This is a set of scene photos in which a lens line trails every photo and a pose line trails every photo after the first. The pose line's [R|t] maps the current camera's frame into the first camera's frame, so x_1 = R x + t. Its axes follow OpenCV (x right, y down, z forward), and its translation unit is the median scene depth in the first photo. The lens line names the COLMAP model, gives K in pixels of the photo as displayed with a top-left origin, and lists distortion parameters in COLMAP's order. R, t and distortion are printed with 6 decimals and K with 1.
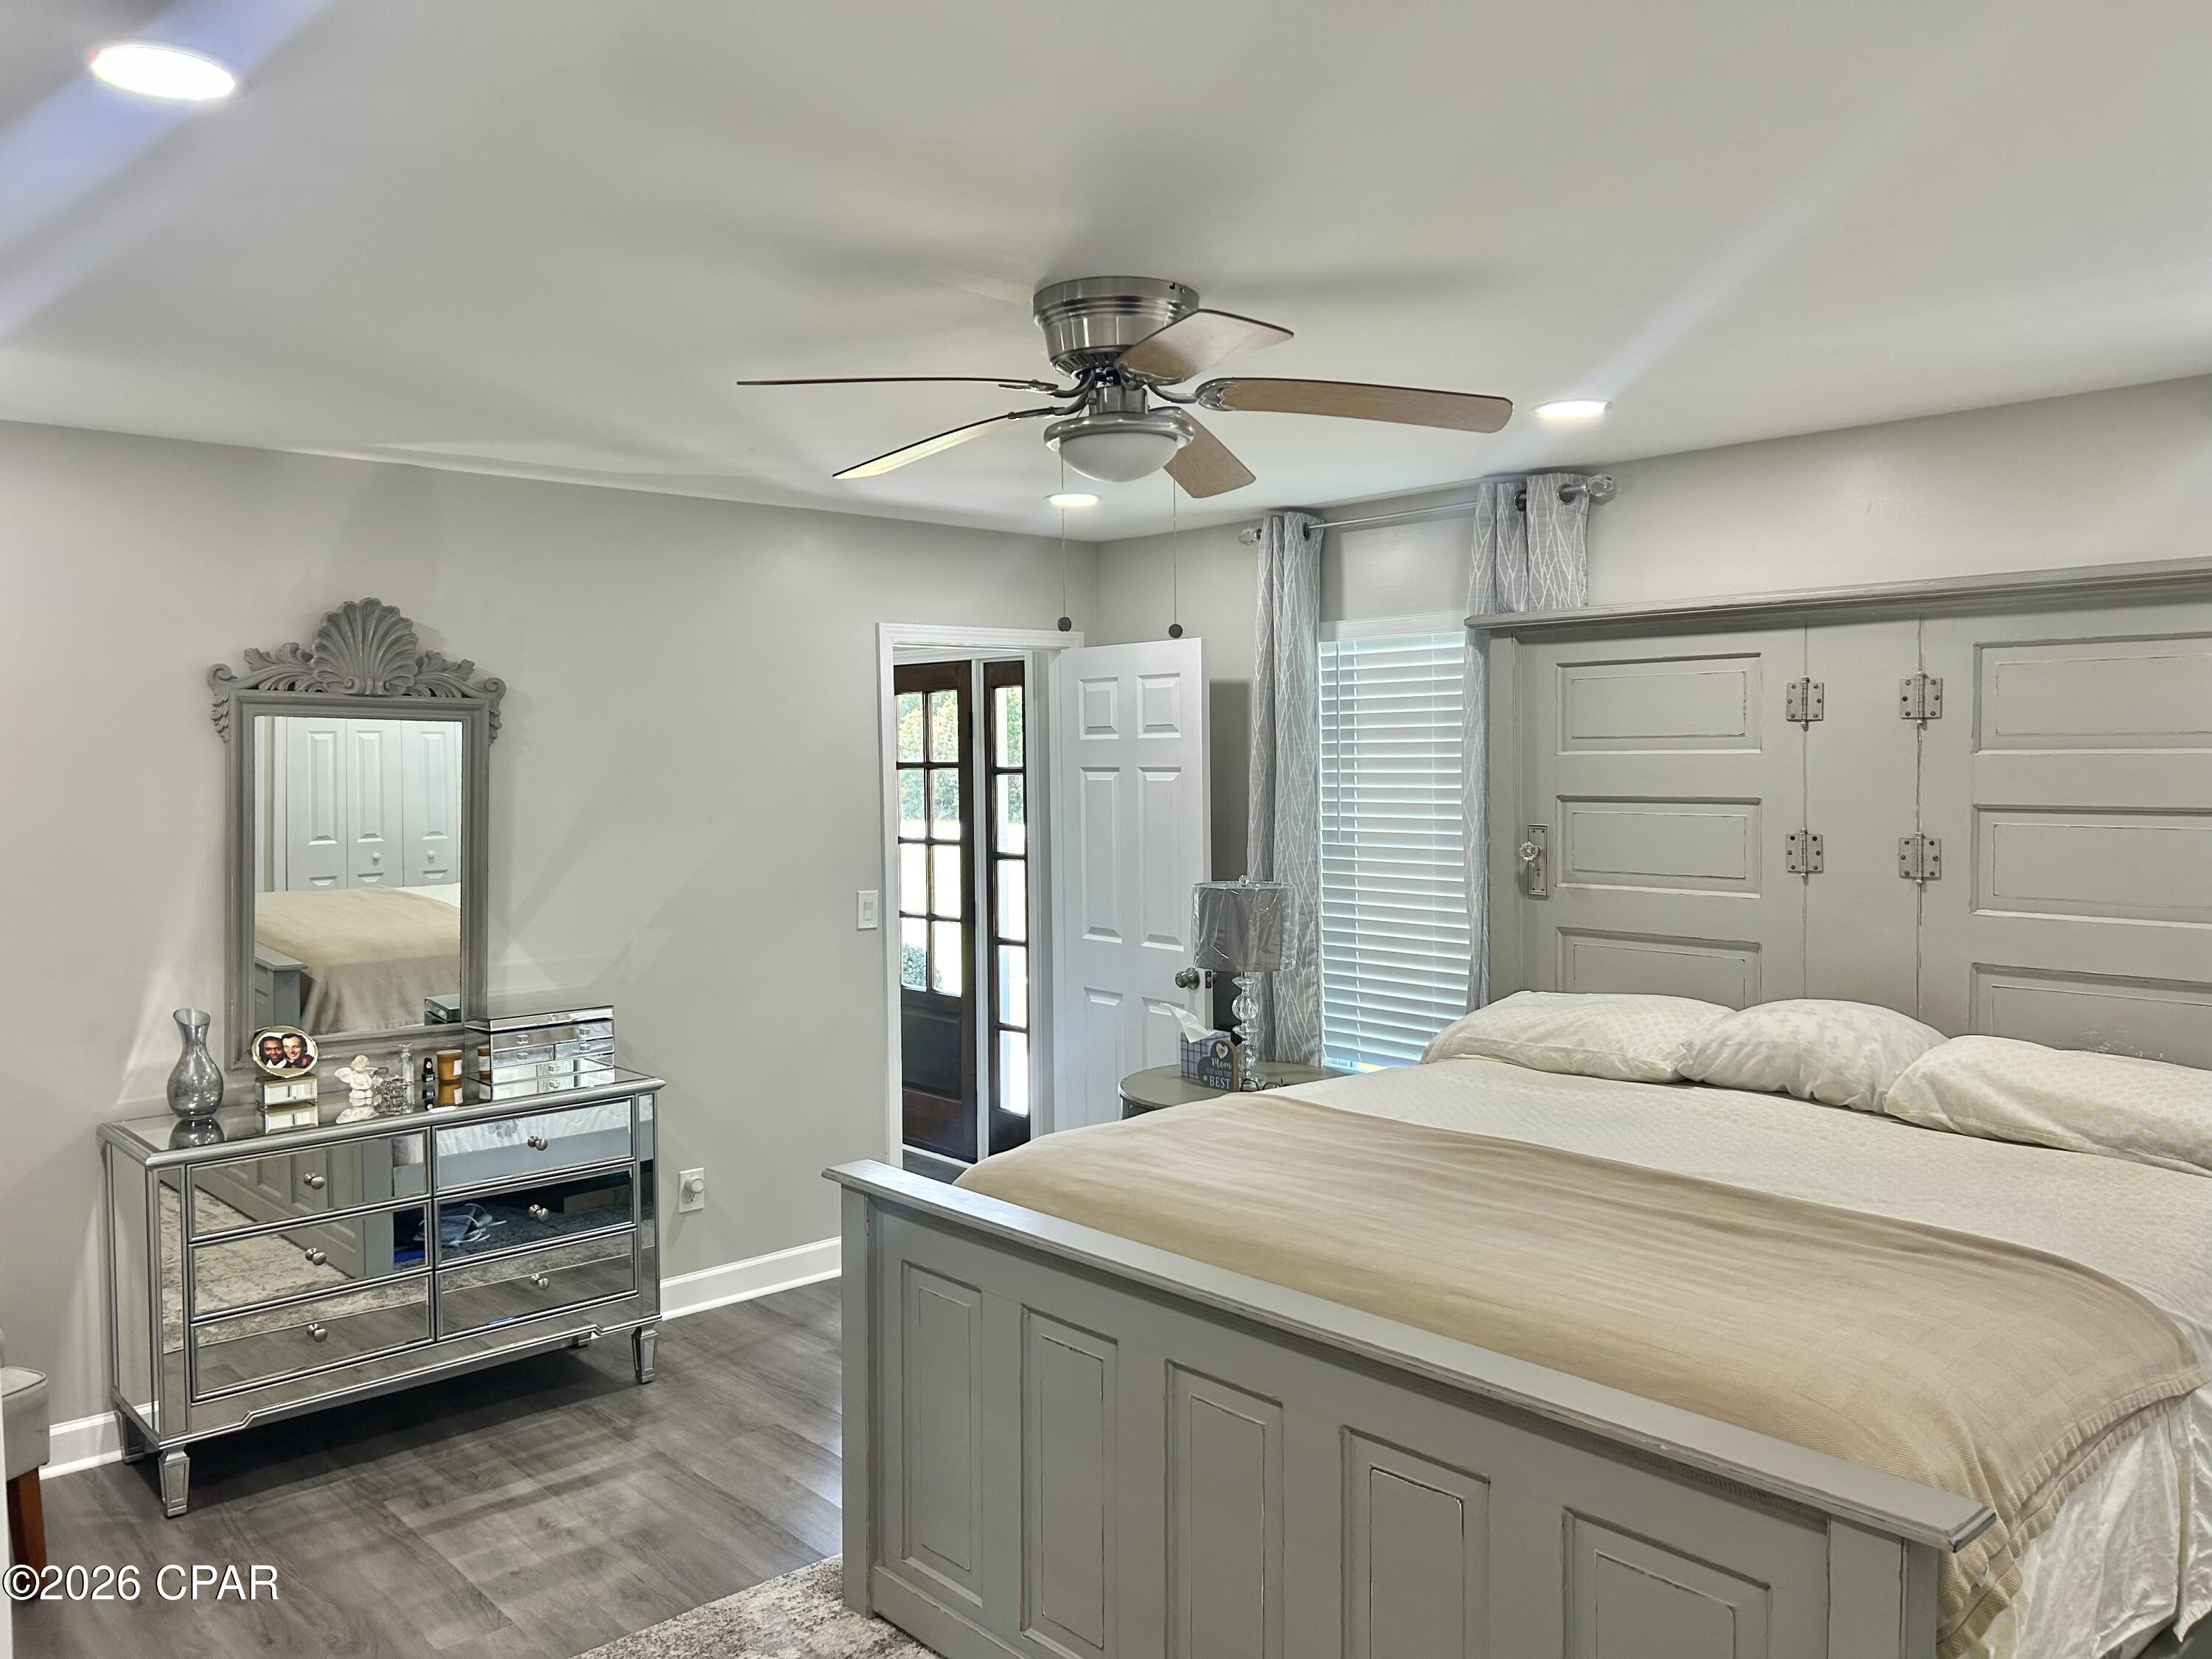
lens RADIAL K [[1645.8, 0, 1104.7], [0, 1645.8, 840.6], [0, 0, 1]] dist [0.093890, -0.140558]
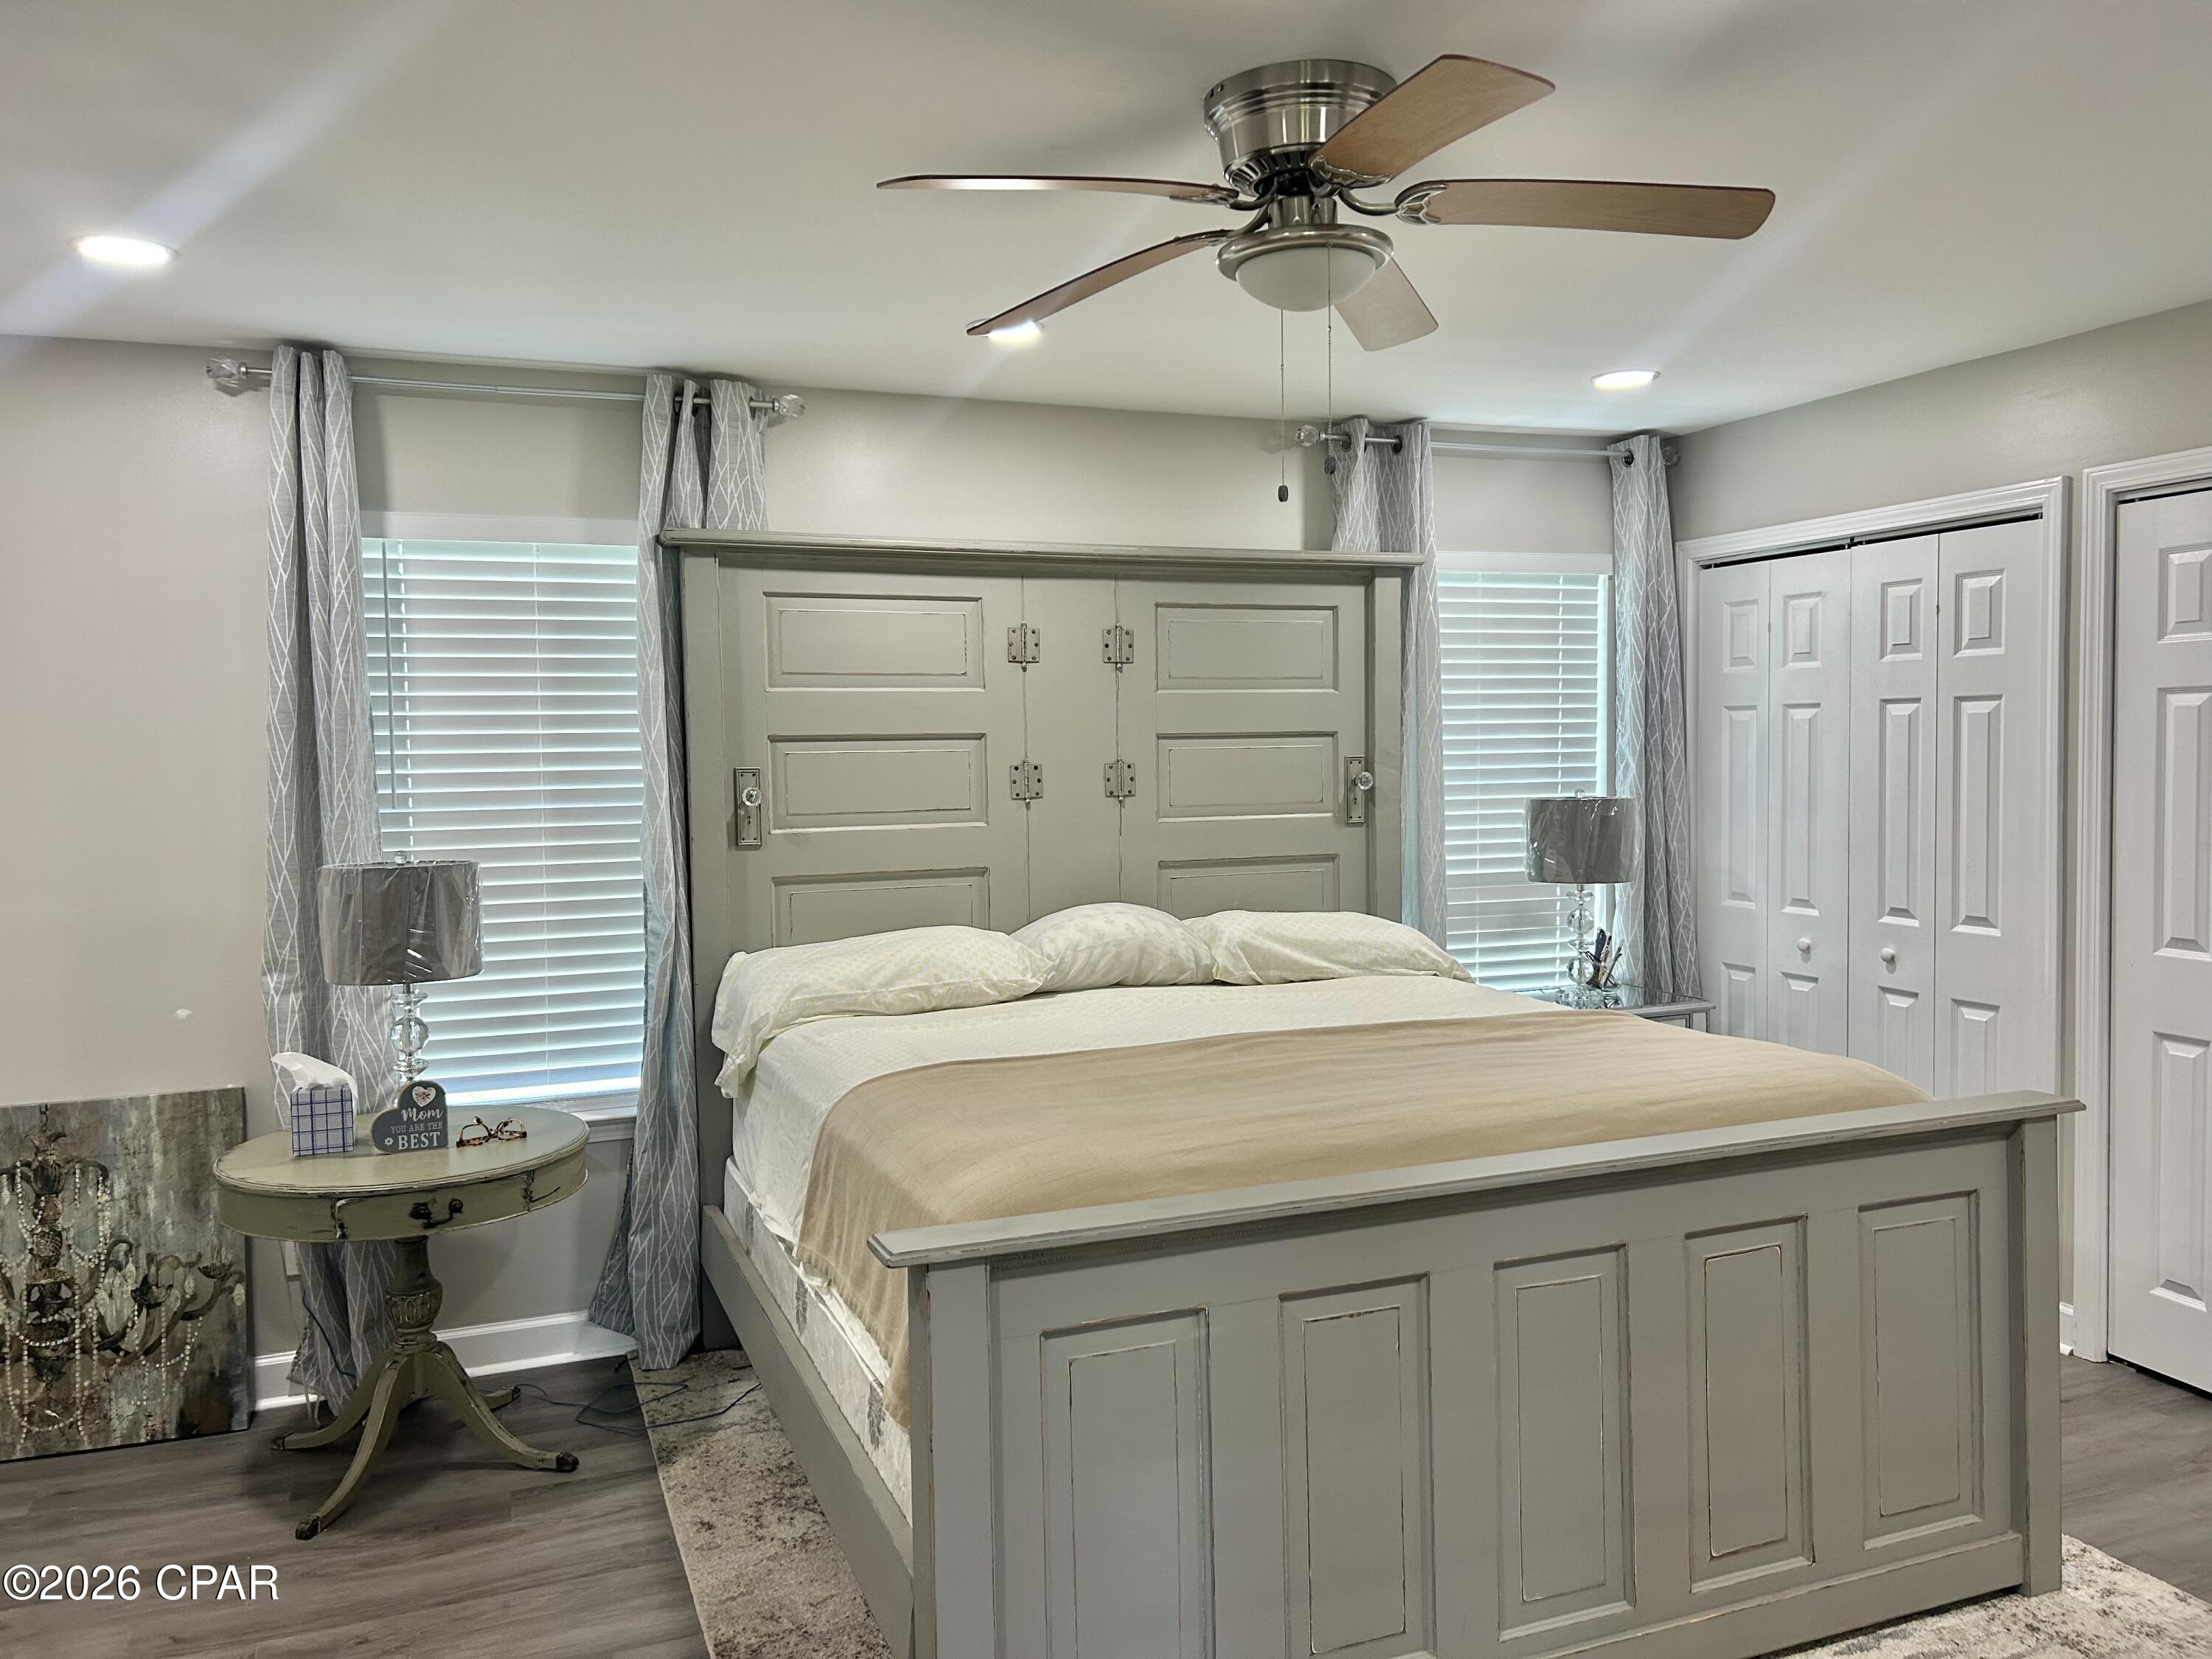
lens RADIAL K [[1645.8, 0, 1104.7], [0, 1645.8, 840.6], [0, 0, 1]] dist [0.093890, -0.140558]
pose [[0.349748, -0.041696, 0.935916, -0.584306], [0.065240, 0.997668, 0.020067, 0.027952], [-0.934570, 0.054040, 0.351652, 0.557712]]
